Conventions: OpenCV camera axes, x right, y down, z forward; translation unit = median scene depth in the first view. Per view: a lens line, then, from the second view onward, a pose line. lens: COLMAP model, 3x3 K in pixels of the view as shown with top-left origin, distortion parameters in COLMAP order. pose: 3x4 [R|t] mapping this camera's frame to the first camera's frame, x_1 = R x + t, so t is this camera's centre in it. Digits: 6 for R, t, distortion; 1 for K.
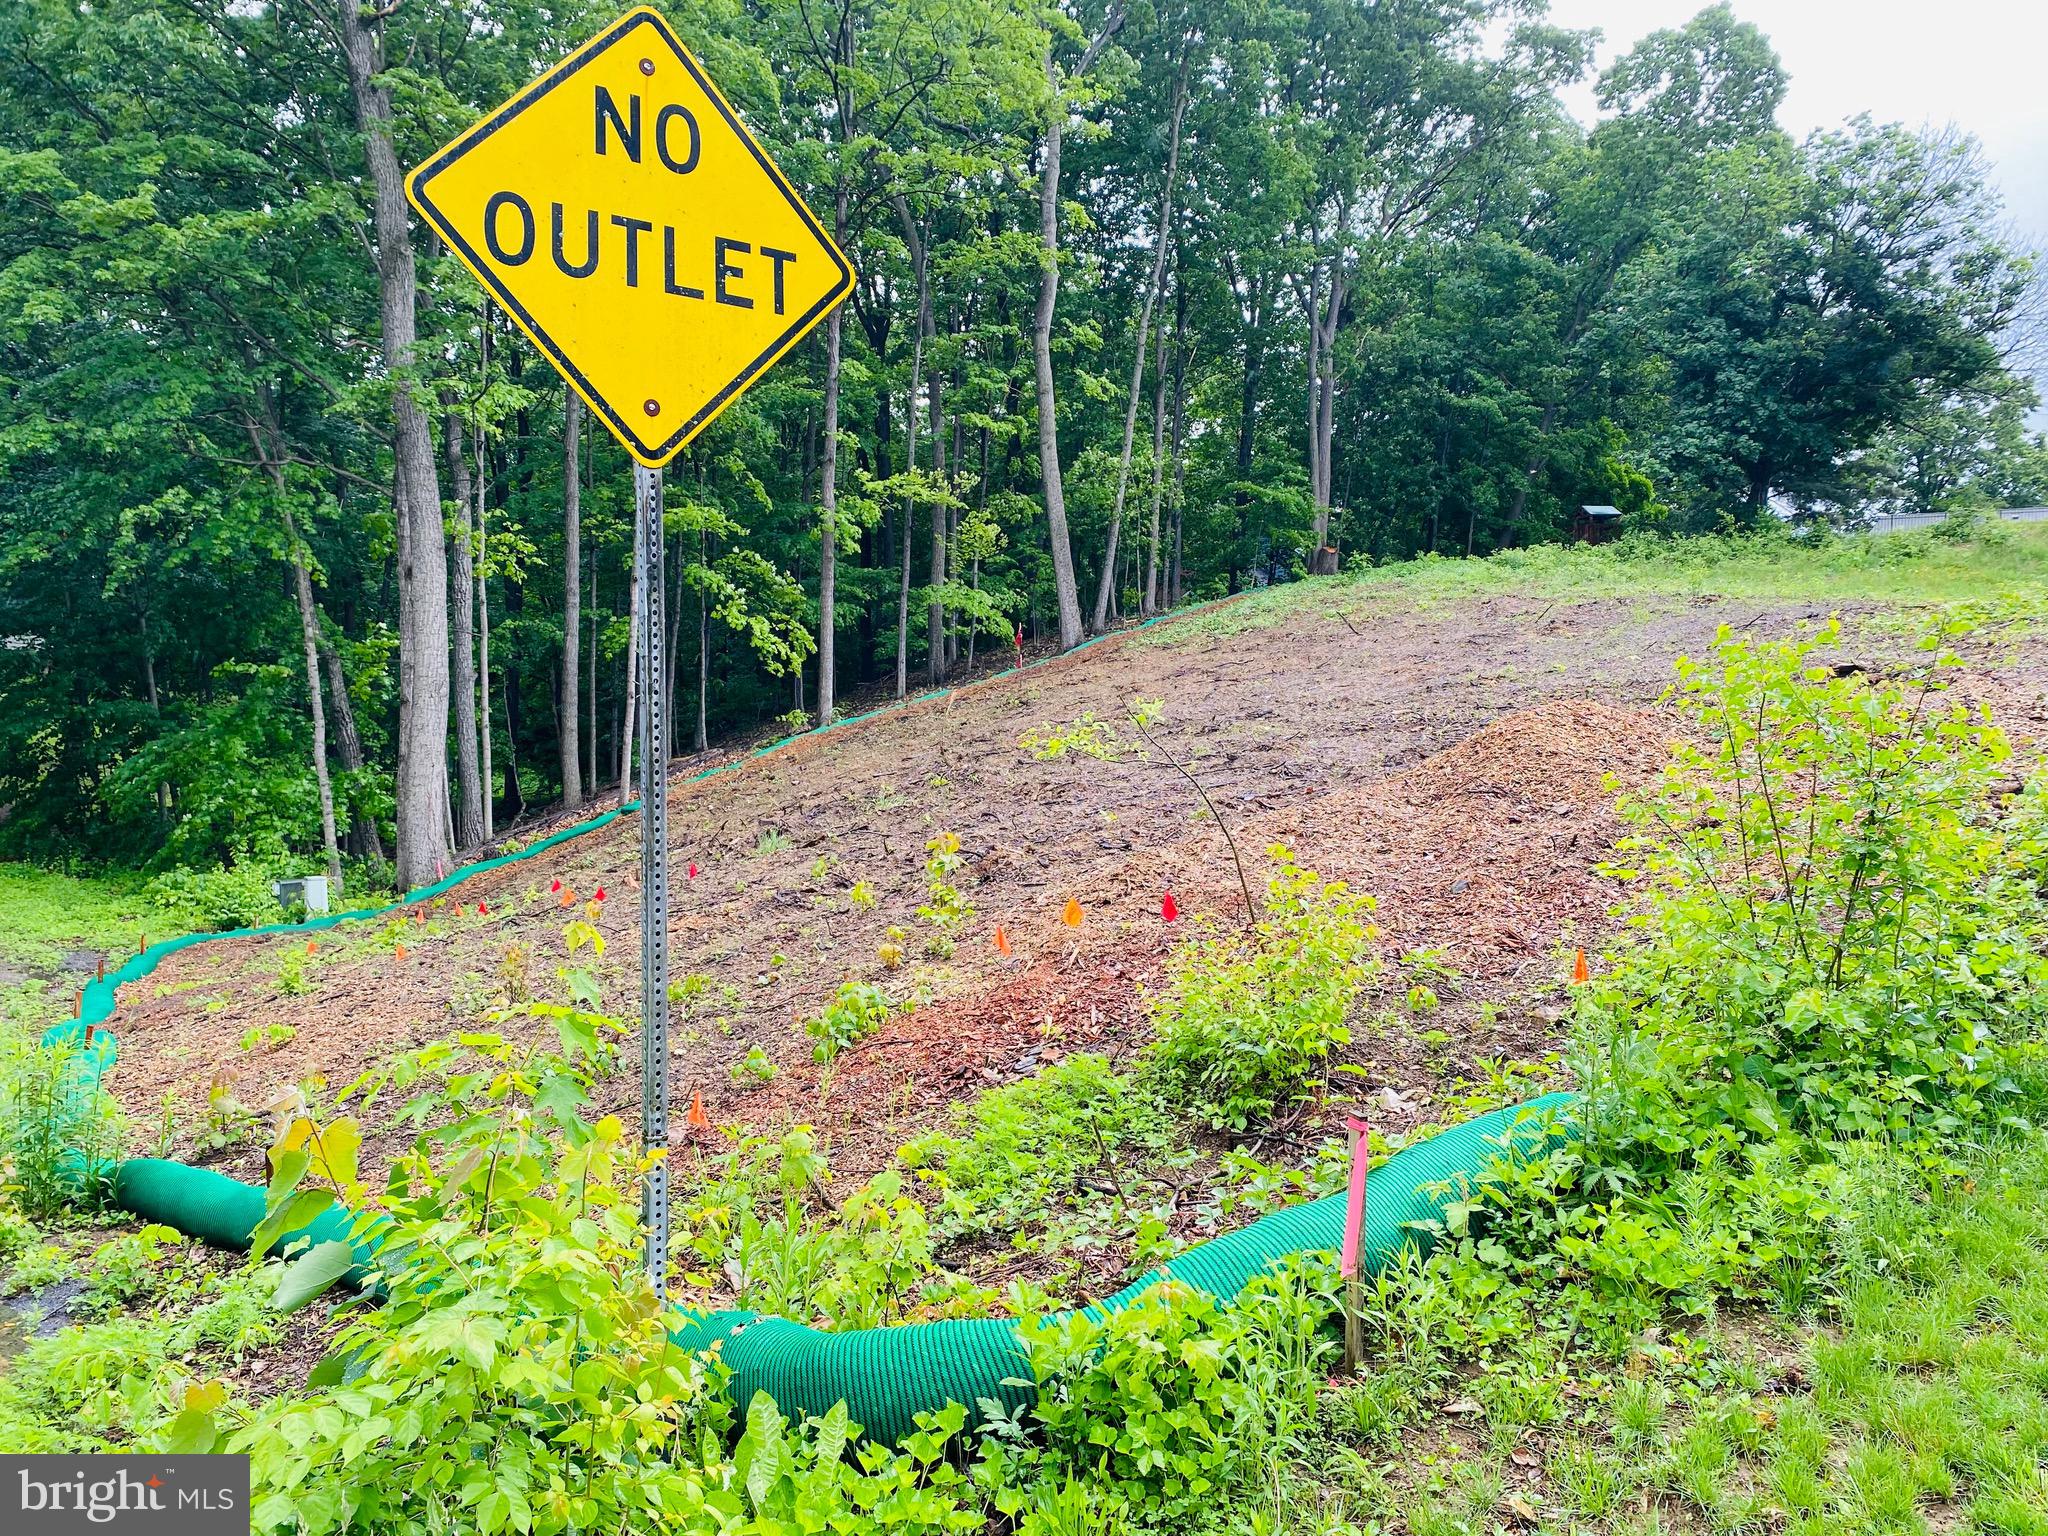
lens RADIAL K [[1547.4, 0, 1006.6], [0, 1547.4, 760.4], [0, 0, 1]] dist [0.048411, -0.058042]
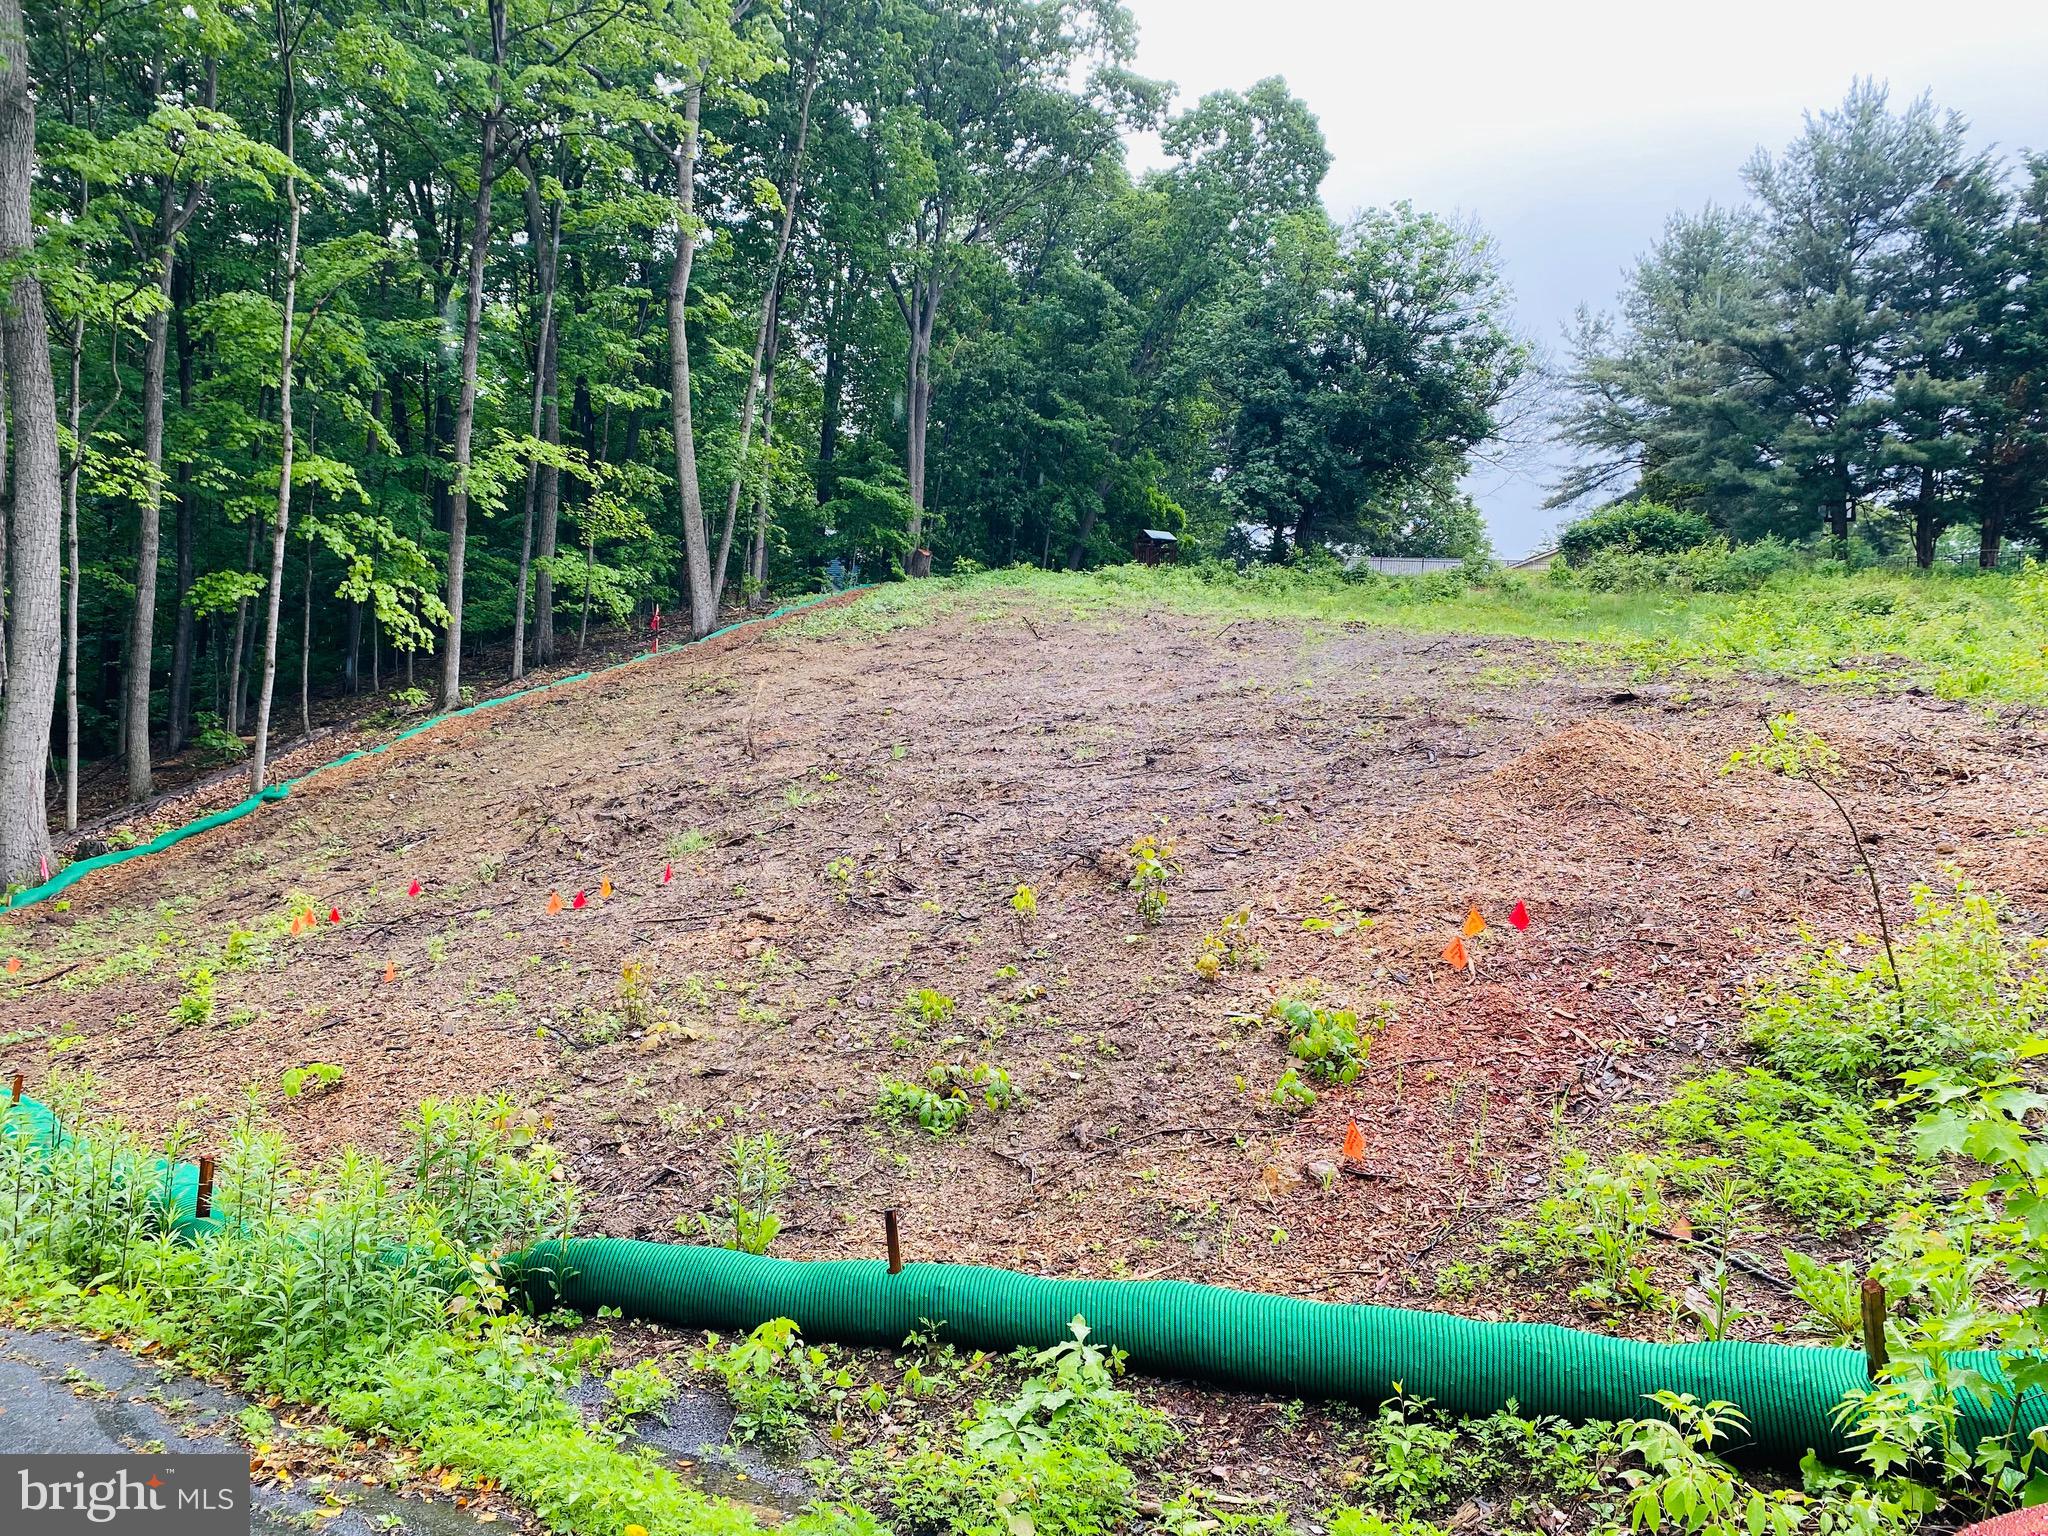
lens RADIAL K [[1547.4, 0, 1030.4], [0, 1547.4, 781.6], [0, 0, 1]] dist [0.048411, -0.058042]
pose [[0.936869, 0.020951, 0.349053, -0.119881], [-0.026450, 0.999590, 0.010994, 0.001591], [-0.348679, -0.019532, 0.937039, 0.038012]]
